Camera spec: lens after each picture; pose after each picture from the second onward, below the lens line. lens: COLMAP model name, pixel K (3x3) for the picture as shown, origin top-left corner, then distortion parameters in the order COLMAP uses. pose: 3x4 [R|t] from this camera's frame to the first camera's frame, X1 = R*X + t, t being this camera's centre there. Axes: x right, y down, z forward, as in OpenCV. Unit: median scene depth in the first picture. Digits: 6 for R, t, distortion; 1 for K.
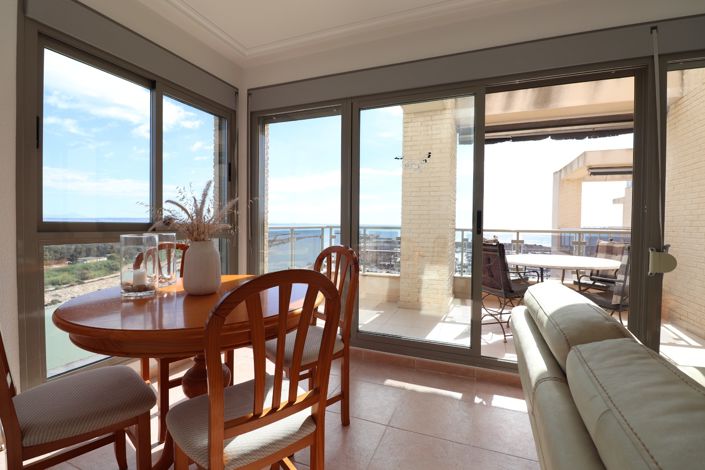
lens RADIAL K [[328.8, 0, 352.5], [0, 328.8, 235.0], [0, 0, 1]] dist [-0.026055, -0.000036]
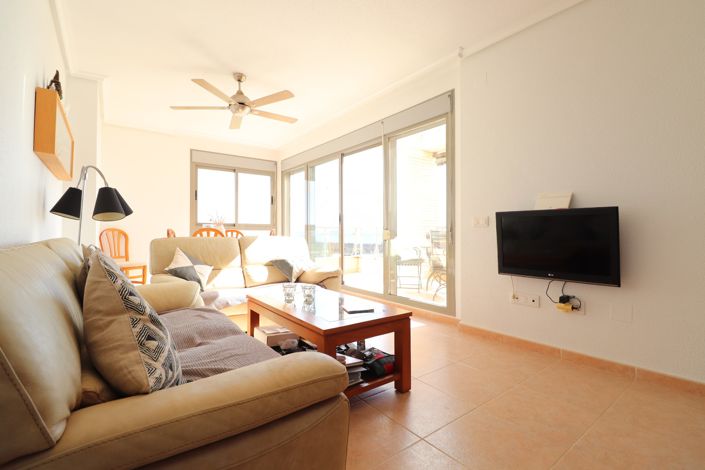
lens RADIAL K [[328.8, 0, 352.5], [0, 328.8, 235.0], [0, 0, 1]] dist [-0.026055, -0.000036]
pose [[0.861316, -0.014481, -0.507864, 1.140134], [-0.005144, 0.999294, -0.037217, 0.105908], [0.508044, 0.034668, 0.860633, -0.565913]]
